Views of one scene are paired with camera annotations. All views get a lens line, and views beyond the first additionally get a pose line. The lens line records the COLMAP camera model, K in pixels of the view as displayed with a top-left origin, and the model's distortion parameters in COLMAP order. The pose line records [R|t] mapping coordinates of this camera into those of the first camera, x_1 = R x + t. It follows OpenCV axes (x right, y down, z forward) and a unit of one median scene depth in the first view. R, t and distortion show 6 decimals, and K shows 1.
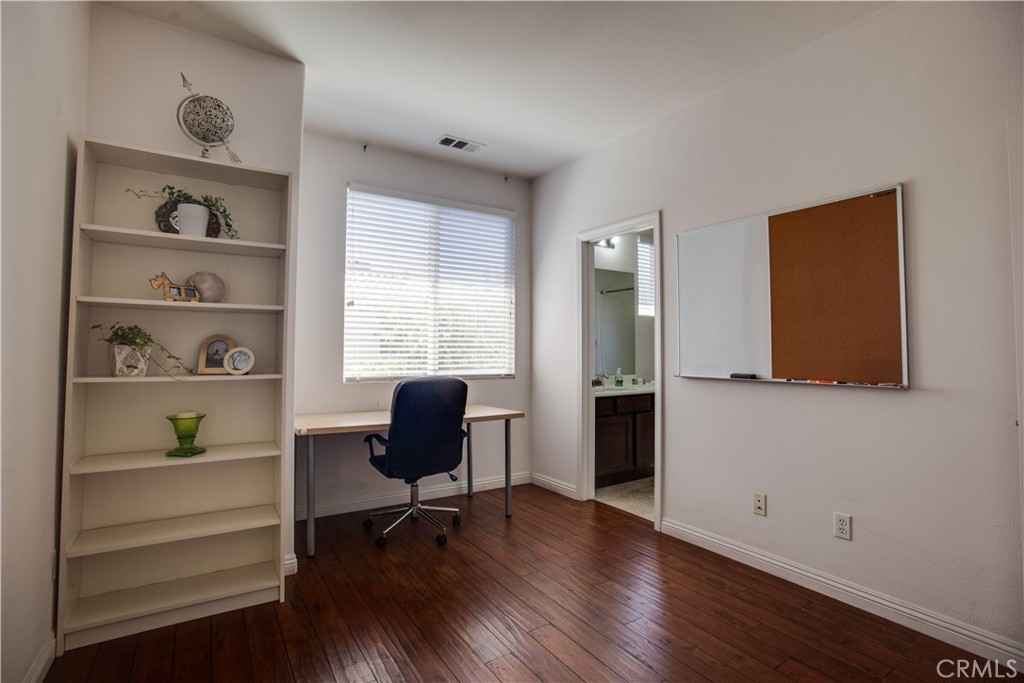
lens RADIAL K [[478.2, 0, 510.3], [0, 478.2, 332.0], [0, 0, 1]] dist [-0.082387, 0.031321]
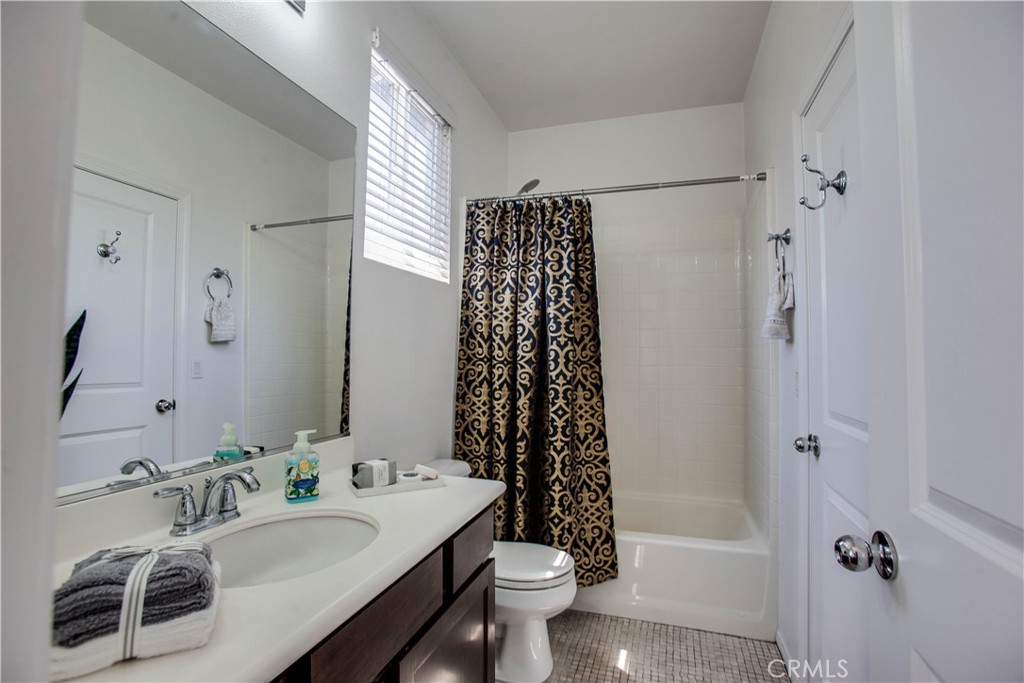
lens RADIAL K [[478.2, 0, 510.3], [0, 478.2, 332.0], [0, 0, 1]] dist [-0.082387, 0.031321]
pose [[0.777675, 0.026004, 0.628129, 0.154824], [-0.022464, 0.999656, -0.013571, 0.021120], [-0.628265, -0.003556, 0.777991, 0.736120]]
